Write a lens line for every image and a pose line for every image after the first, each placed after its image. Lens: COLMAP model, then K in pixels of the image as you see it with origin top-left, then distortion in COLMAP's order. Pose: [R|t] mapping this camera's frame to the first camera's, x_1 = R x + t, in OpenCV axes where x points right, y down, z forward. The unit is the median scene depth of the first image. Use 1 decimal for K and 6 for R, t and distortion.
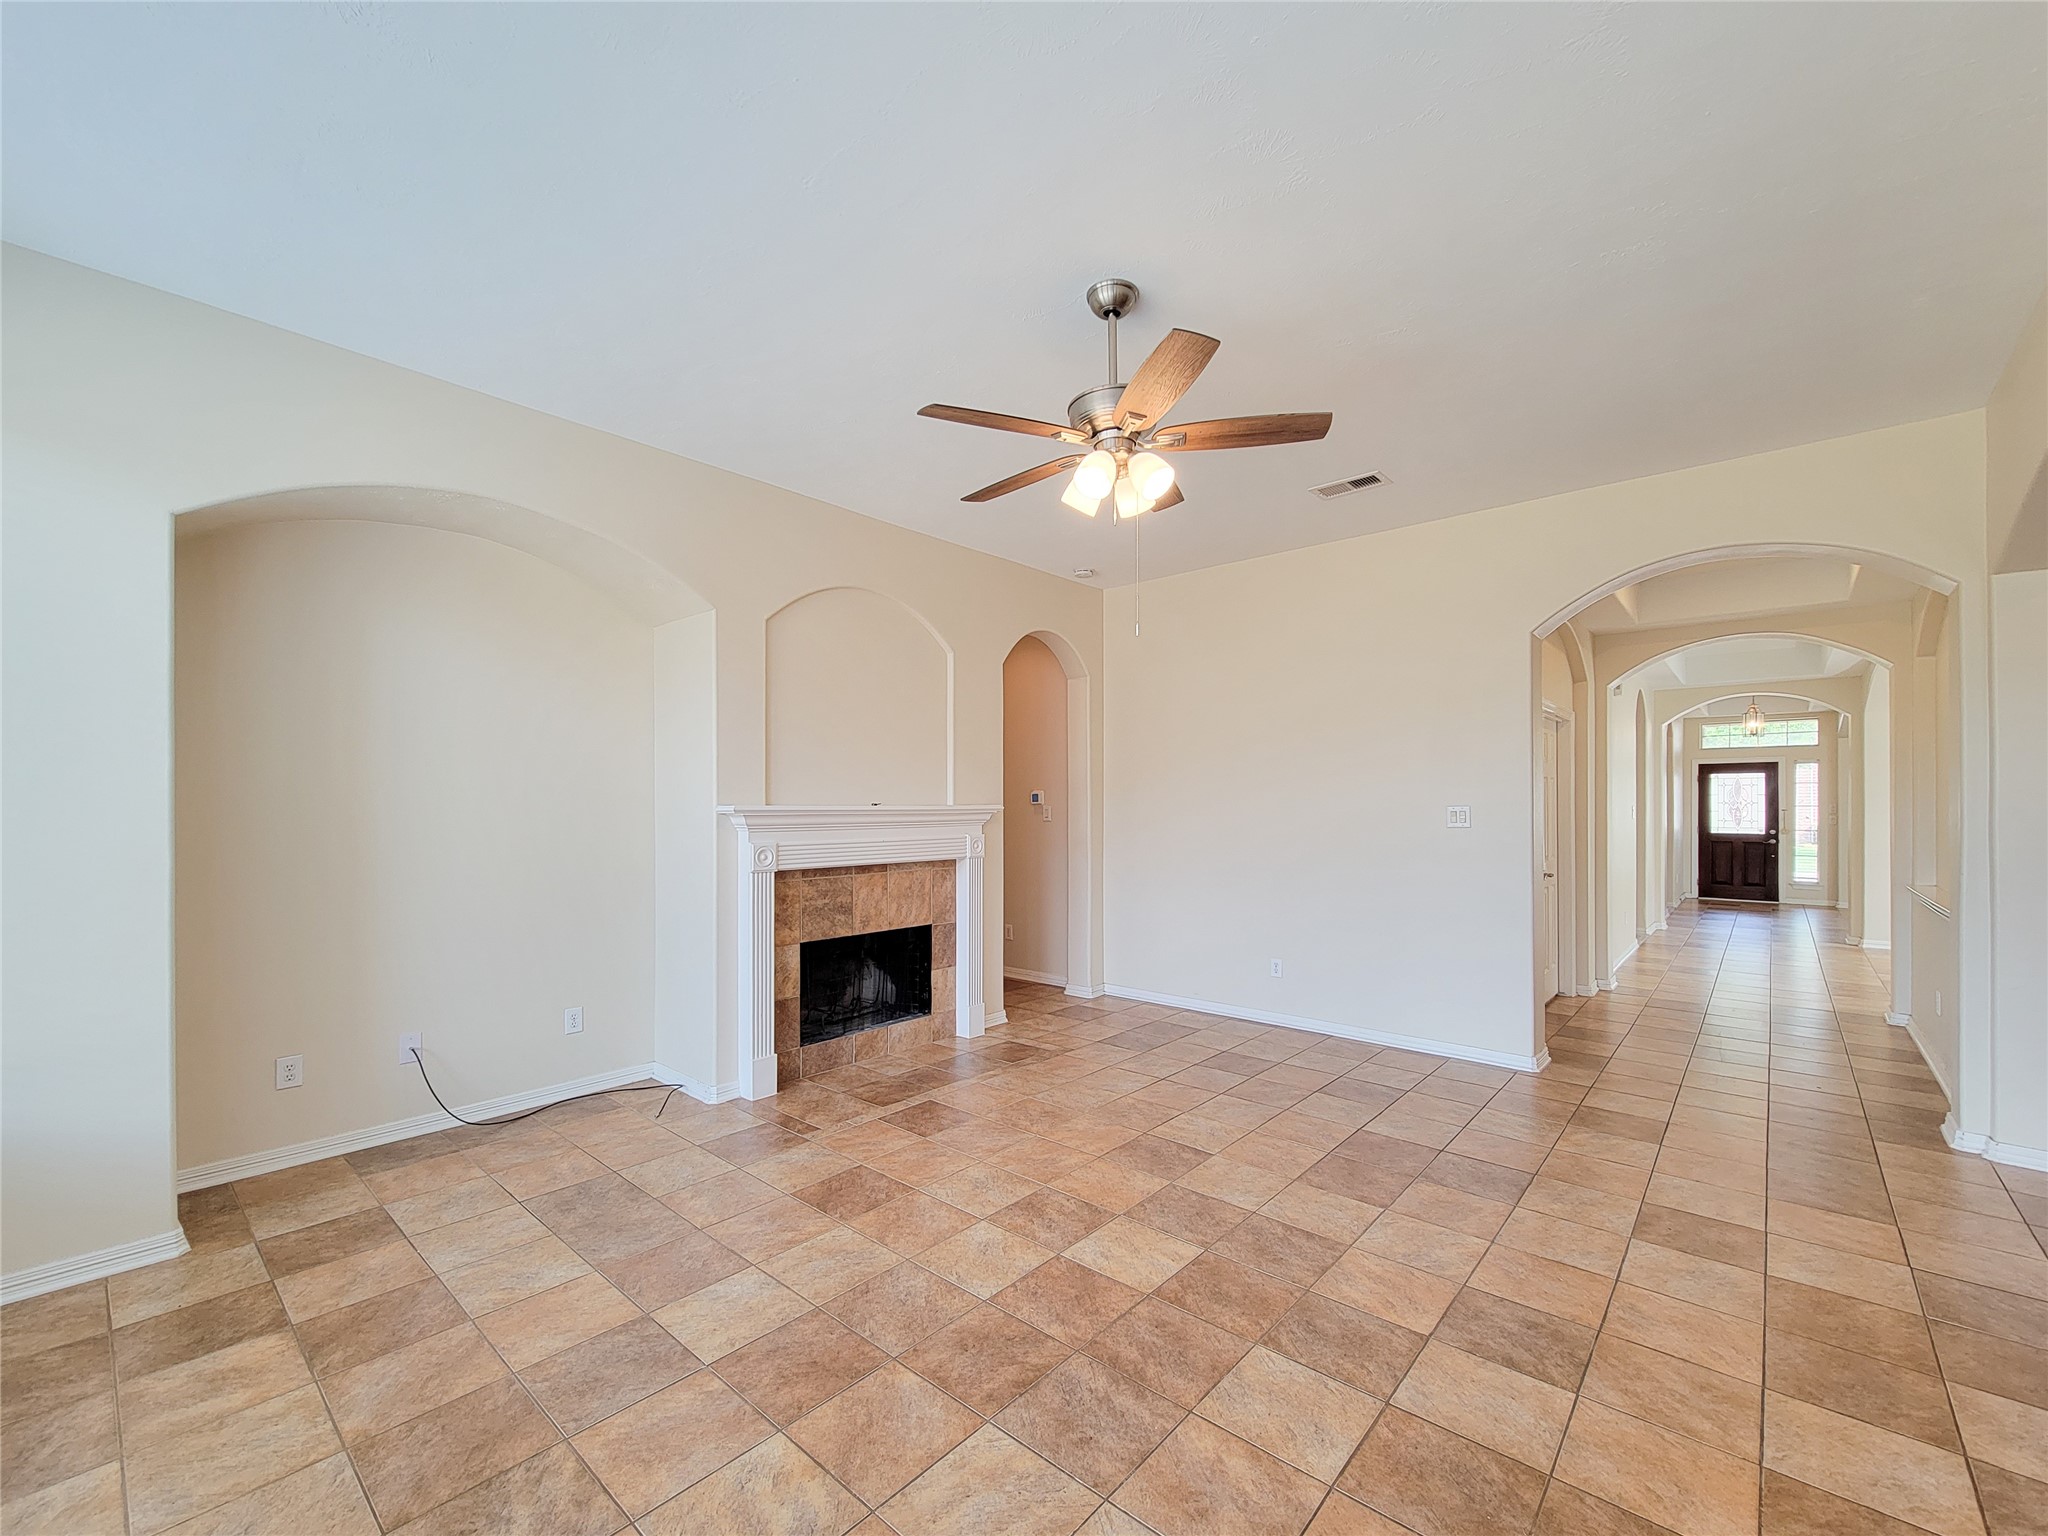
lens RADIAL K [[852.5, 0, 1025.6], [0, 852.5, 797.5], [0, 0, 1]] dist [0.000499, -0.000053]
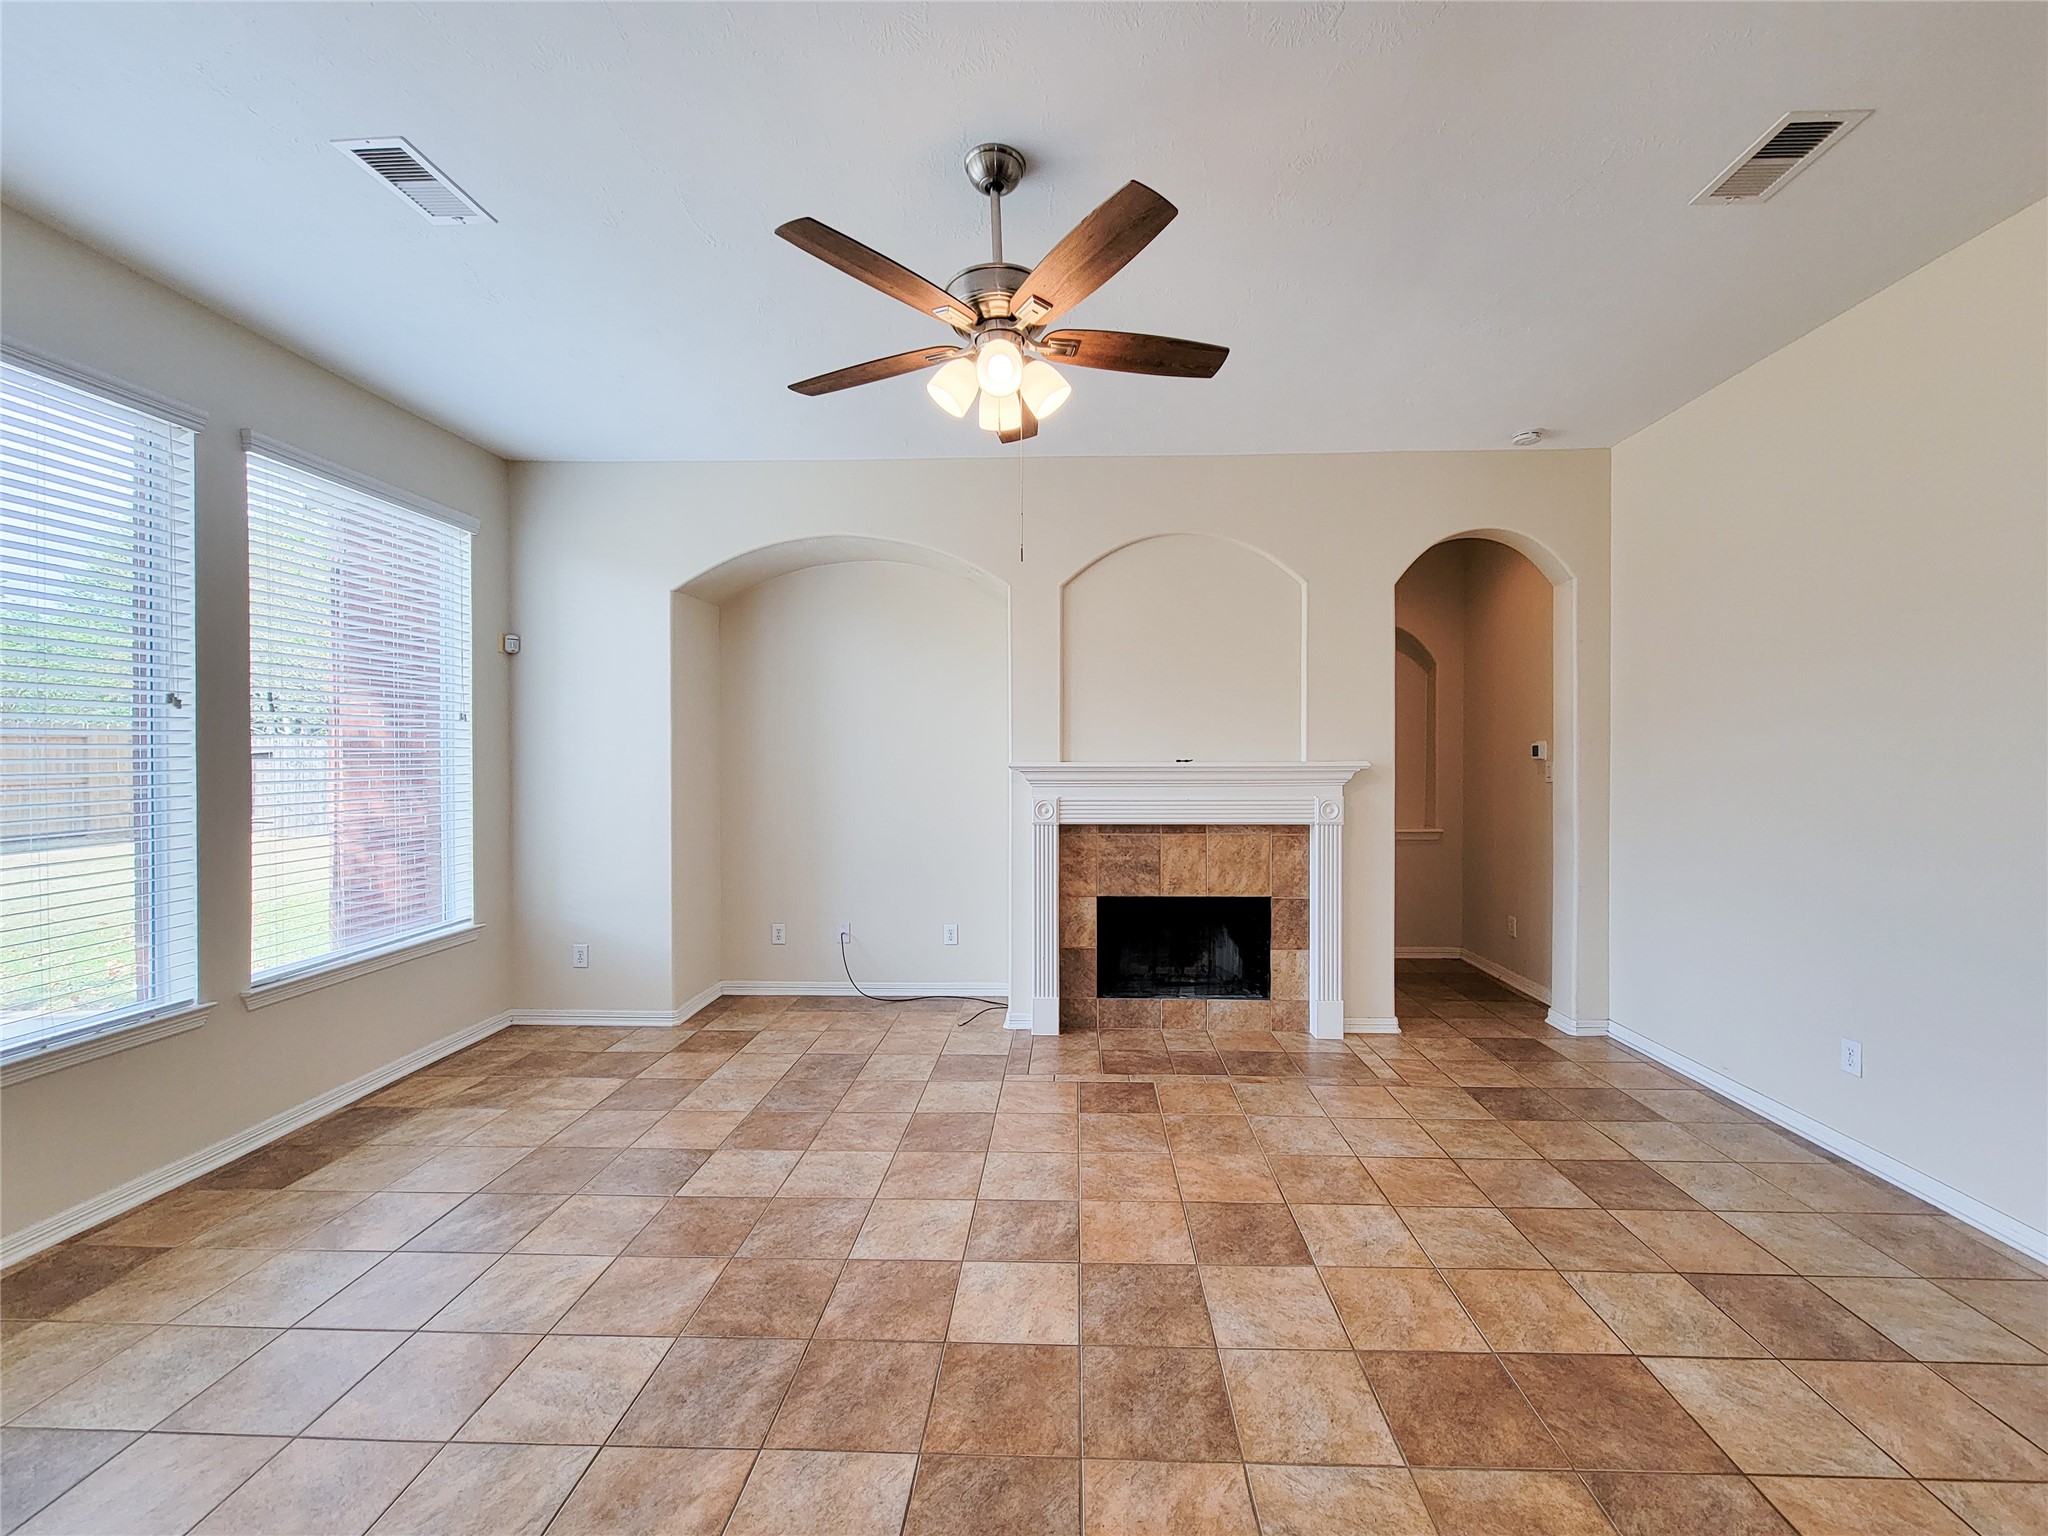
lens RADIAL K [[851.0, 0, 1040.6], [0, 851.0, 759.3], [0, 0, 1]] dist [0.000615, -0.000230]
pose [[0.634175, 0.002673, -0.773185, 0.486869], [0.007241, 0.999930, 0.009396, -0.003819], [0.773156, -0.011558, 0.634111, 0.305699]]
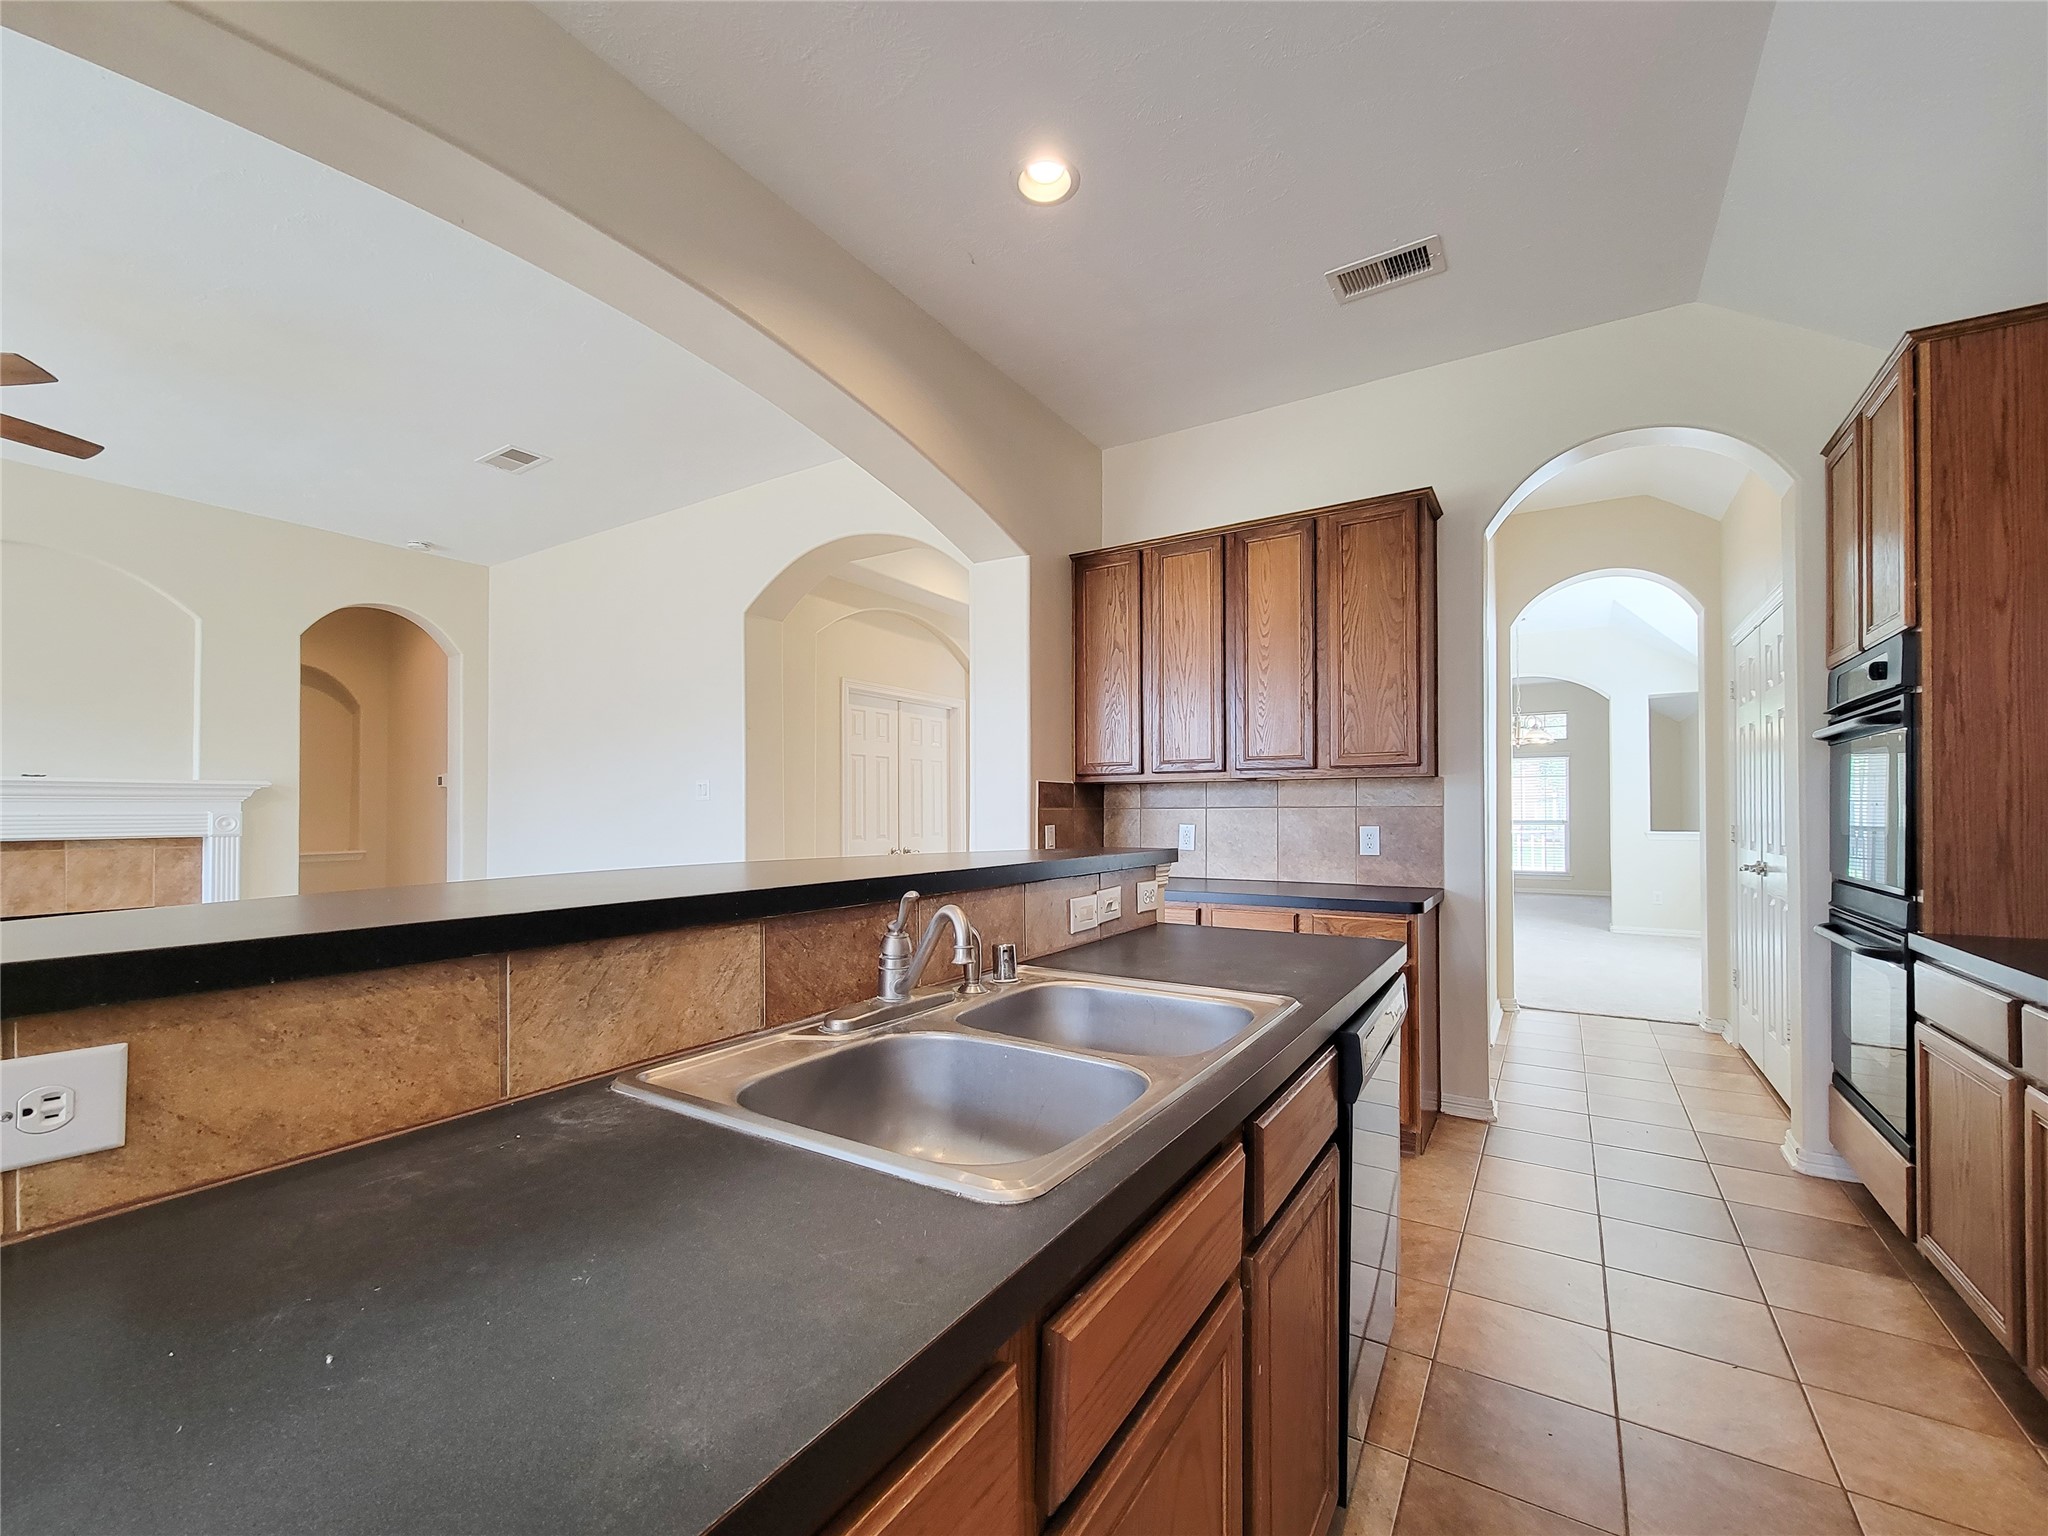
lens RADIAL K [[837.7, 0, 1030.0], [0, 837.7, 803.8], [0, 0, 1]] dist [0.000960, -0.000480]
pose [[0.984972, -0.002624, 0.172693, 0.796163], [0.003041, 0.999993, -0.002150, 0.047384], [-0.172687, 0.002643, 0.984973, -0.090300]]
